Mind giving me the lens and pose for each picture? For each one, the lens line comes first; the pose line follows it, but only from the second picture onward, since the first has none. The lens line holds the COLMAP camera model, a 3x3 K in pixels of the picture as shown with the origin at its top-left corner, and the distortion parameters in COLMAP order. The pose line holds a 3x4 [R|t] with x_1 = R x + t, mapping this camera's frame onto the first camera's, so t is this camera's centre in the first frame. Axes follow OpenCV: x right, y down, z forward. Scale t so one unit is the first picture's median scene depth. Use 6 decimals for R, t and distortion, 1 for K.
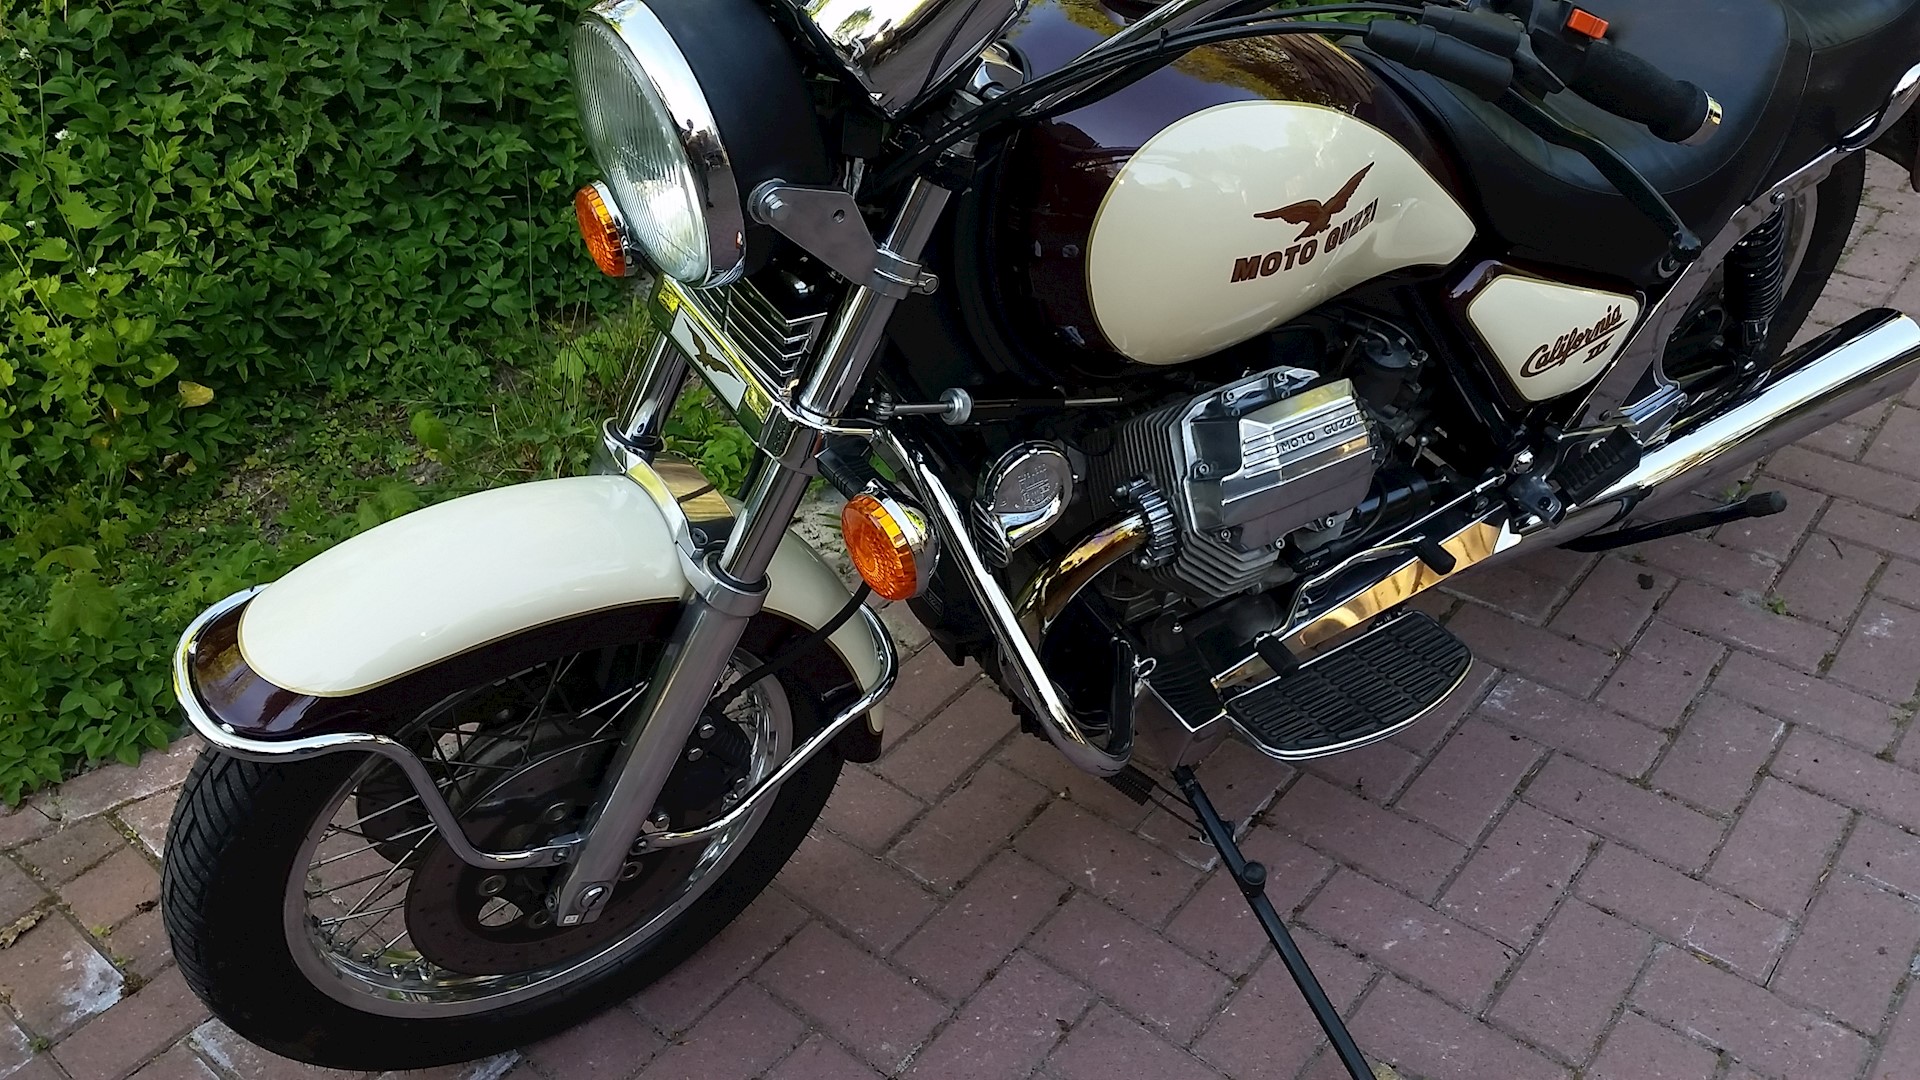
lens RADIAL K [[1561.4, 0, 930.0], [0, 1561.4, 539.6], [0, 0, 1]] dist [0.091402, -0.193833]
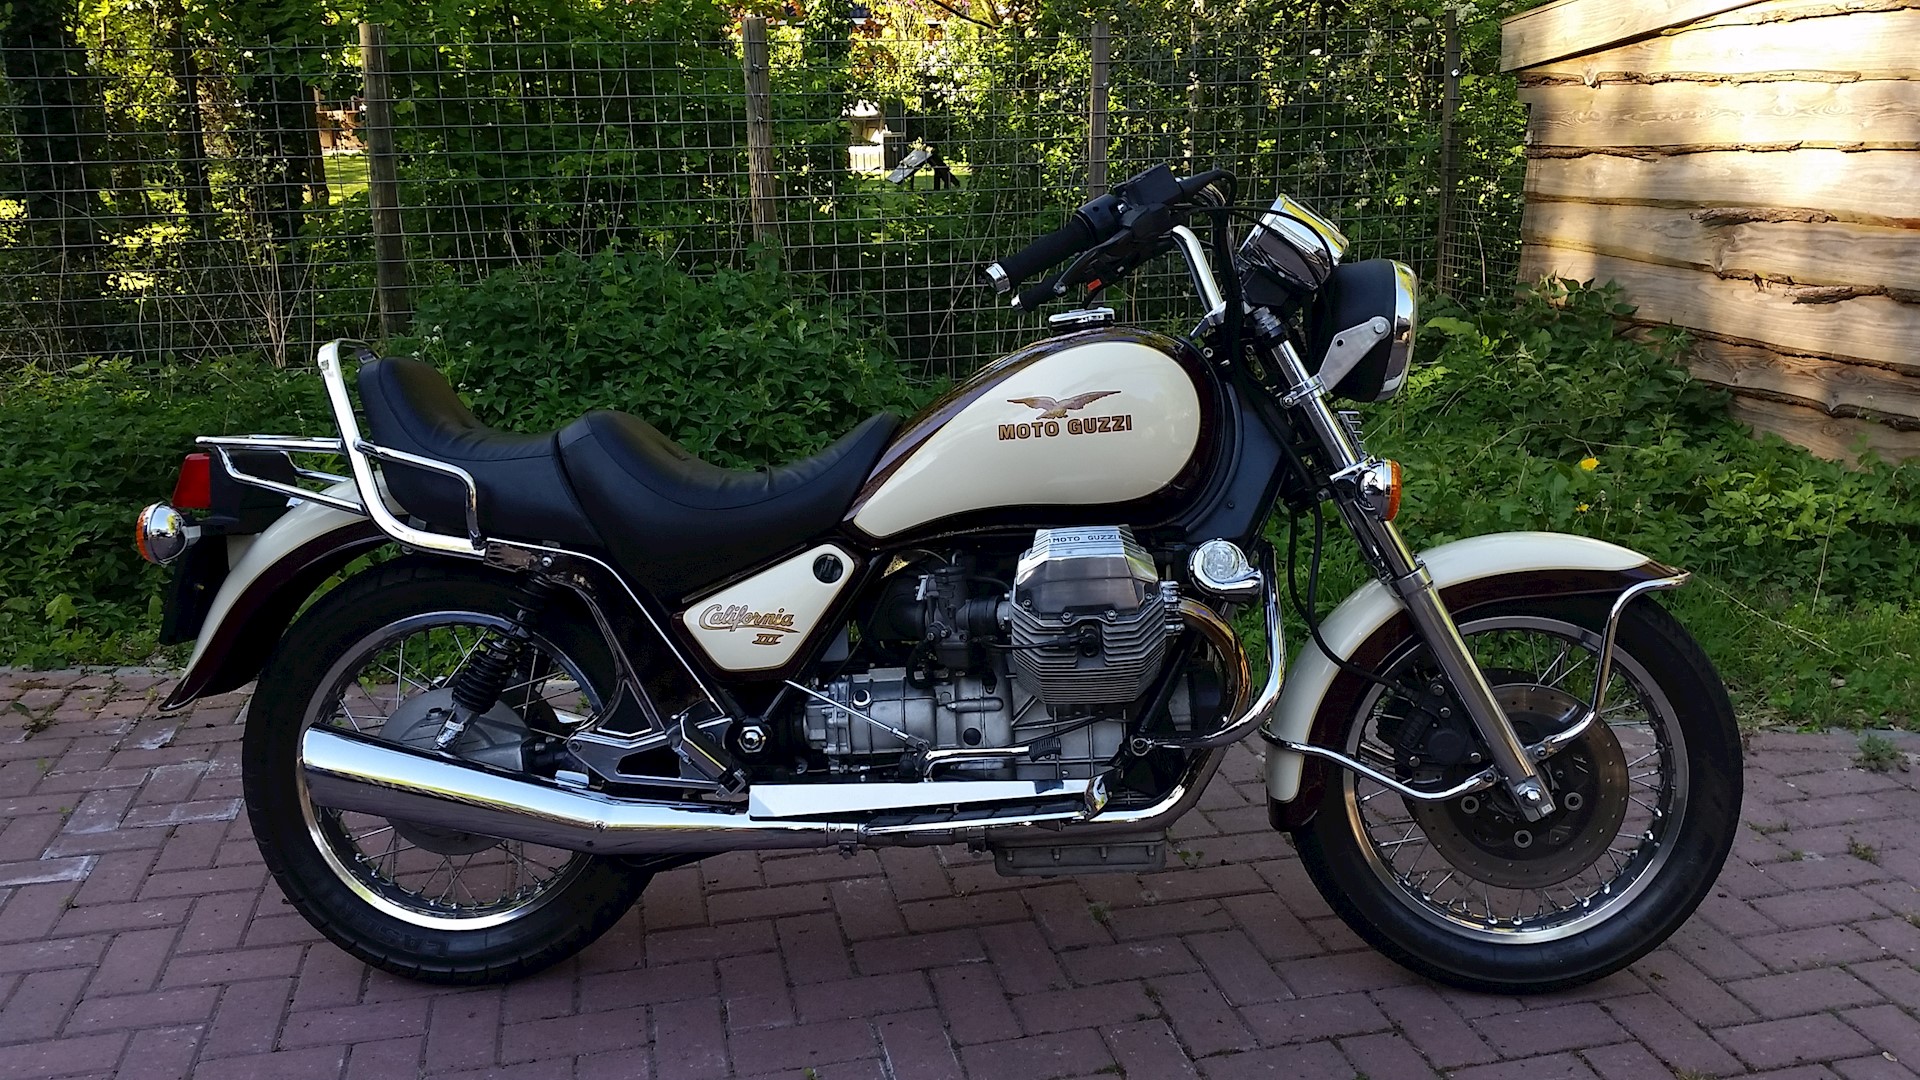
lens RADIAL K [[1566.9, 0, 924.1], [0, 1566.9, 534.5], [0, 0, 1]] dist [0.104192, -0.190800]
pose [[0.792316, 0.205936, -0.574305, 1.336802], [-0.382027, 0.901394, -0.203824, 0.097008], [0.475700, 0.380893, 0.792862, -0.203579]]
